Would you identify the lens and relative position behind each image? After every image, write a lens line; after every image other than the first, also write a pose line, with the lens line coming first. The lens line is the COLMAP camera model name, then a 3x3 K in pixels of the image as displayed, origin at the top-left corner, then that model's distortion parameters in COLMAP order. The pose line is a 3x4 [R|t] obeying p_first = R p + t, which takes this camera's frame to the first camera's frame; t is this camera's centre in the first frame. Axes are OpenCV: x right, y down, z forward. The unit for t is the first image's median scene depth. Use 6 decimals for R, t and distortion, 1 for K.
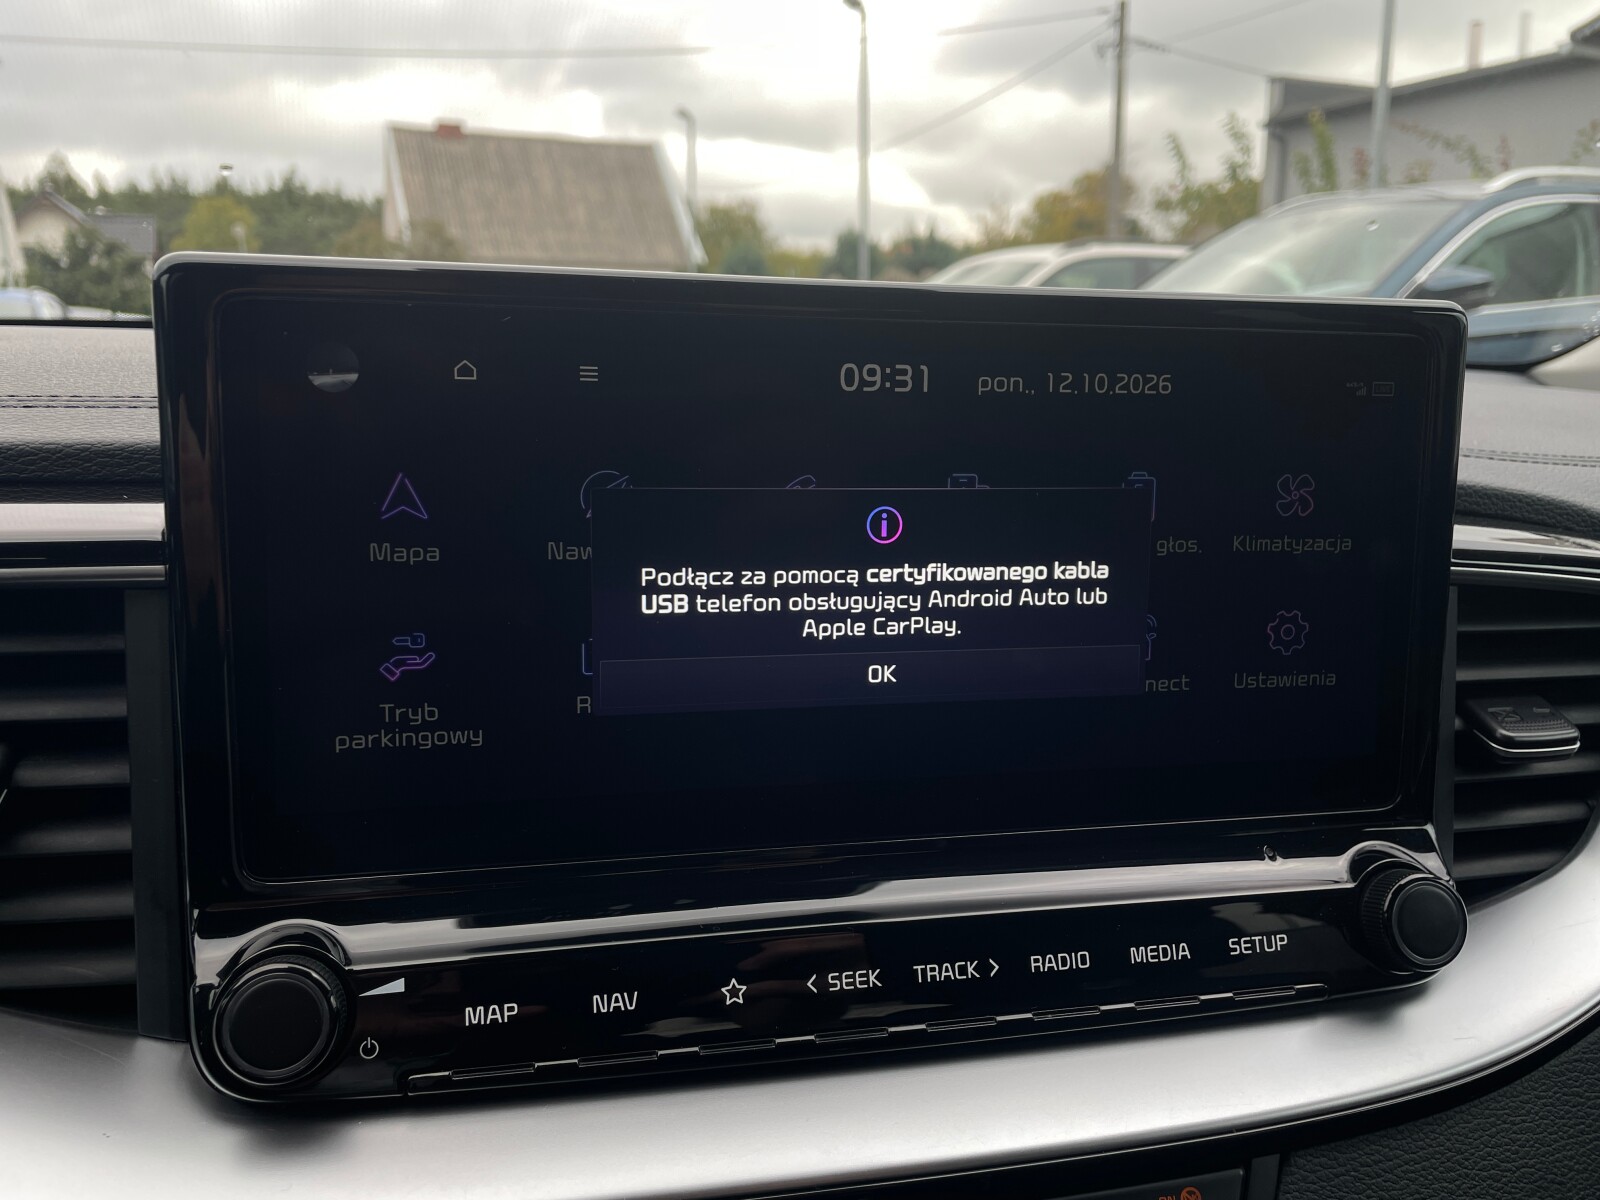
lens RADIAL K [[1219.0, 0, 805.7], [0, 1219.0, 584.0], [0, 0, 1]] dist [0.095445, -0.129503]
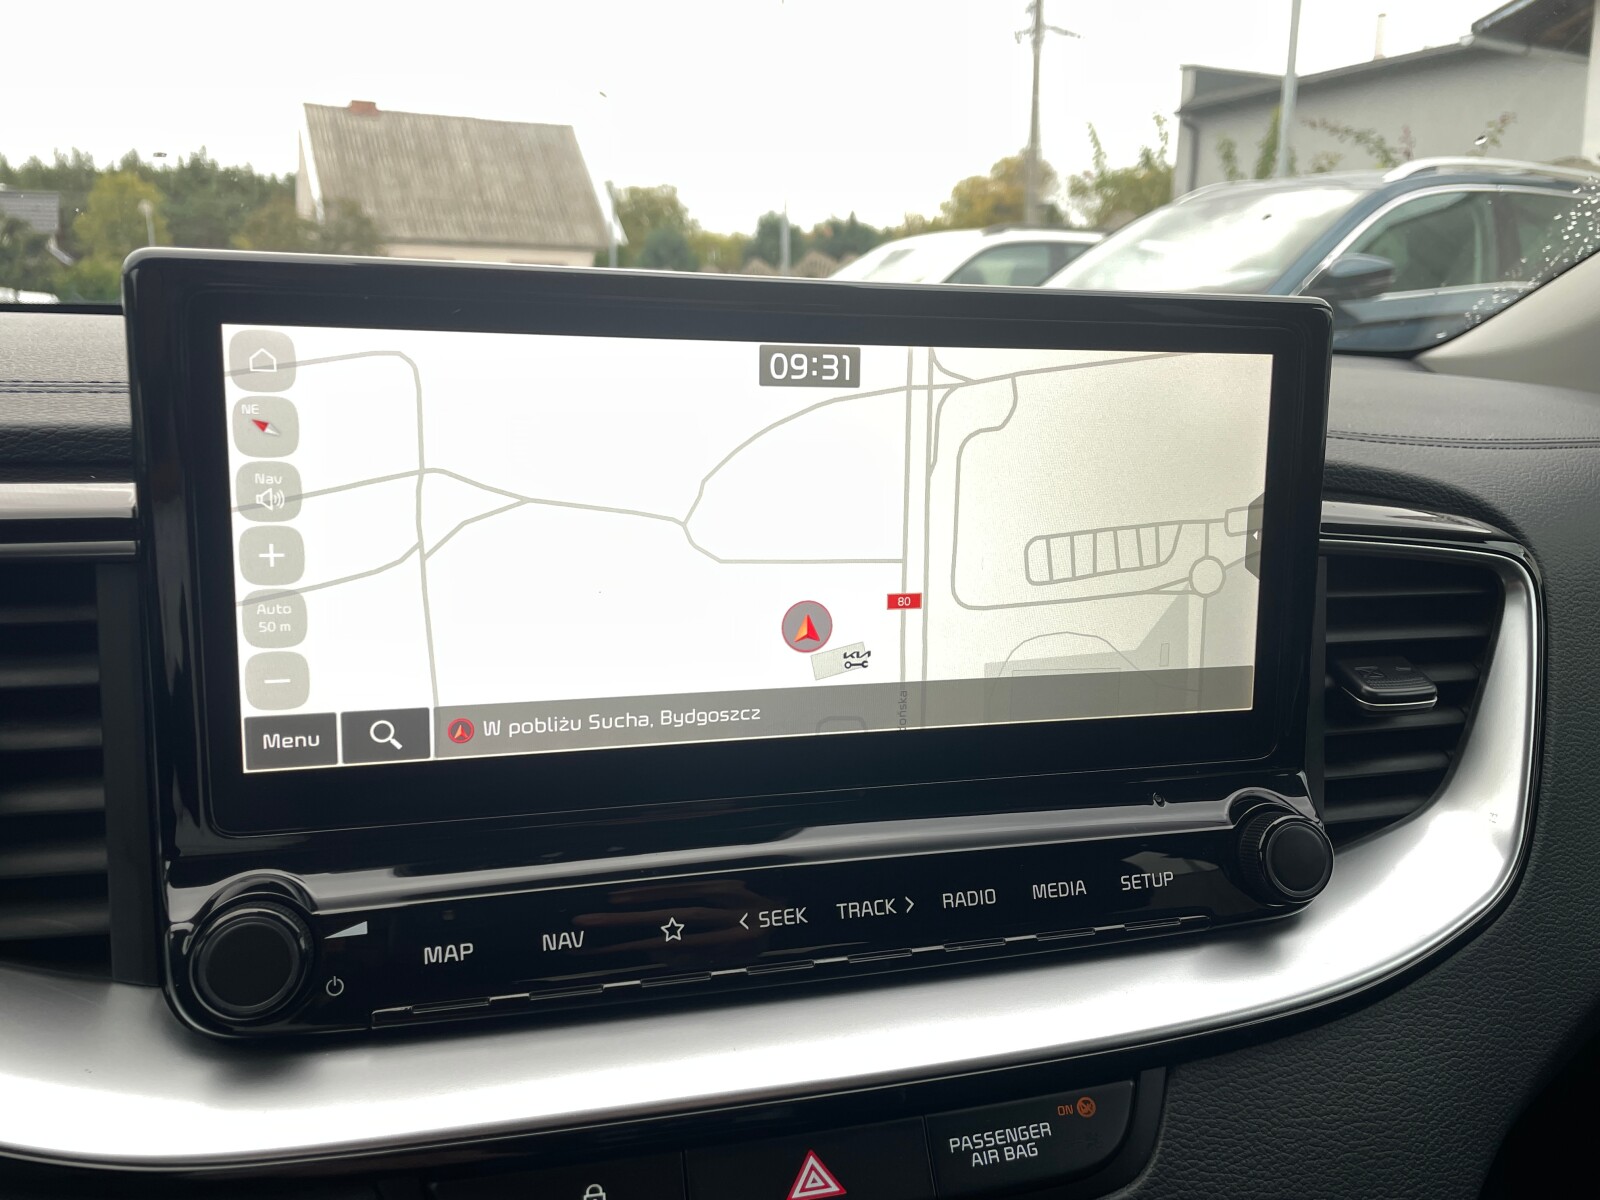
lens RADIAL K [[1219.0, 0, 787.5], [0, 1219.0, 575.9], [0, 0, 1]] dist [0.095445, -0.129503]
pose [[0.998838, -0.005977, 0.047819, -0.006193], [0.005618, 0.999955, 0.007638, 0.009200], [-0.047862, -0.007361, 0.998827, -0.083952]]
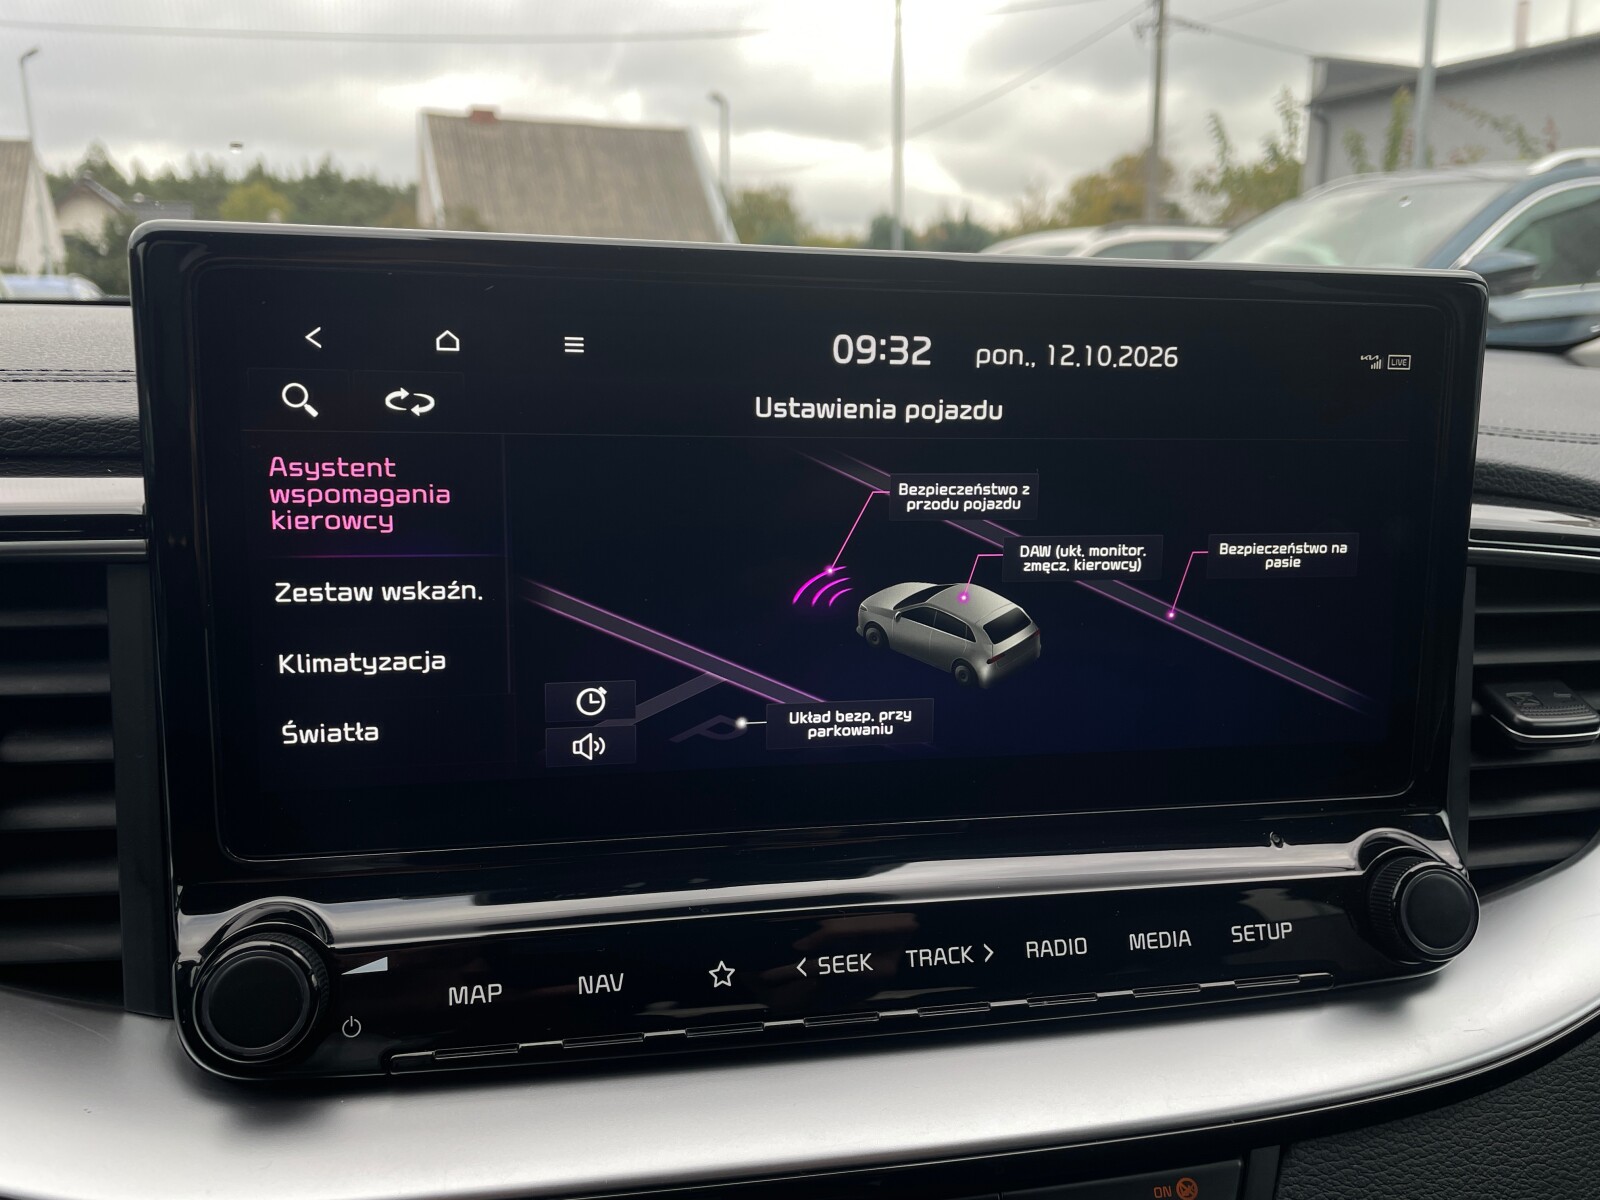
lens RADIAL K [[1219.0, 0, 811.2], [0, 1219.0, 594.5], [0, 0, 1]] dist [0.095445, -0.129503]
pose [[0.999737, 0.003754, -0.022616, 0.031712], [-0.003339, 0.999826, 0.018371, 0.008075], [0.022681, -0.018291, 0.999575, 0.020833]]
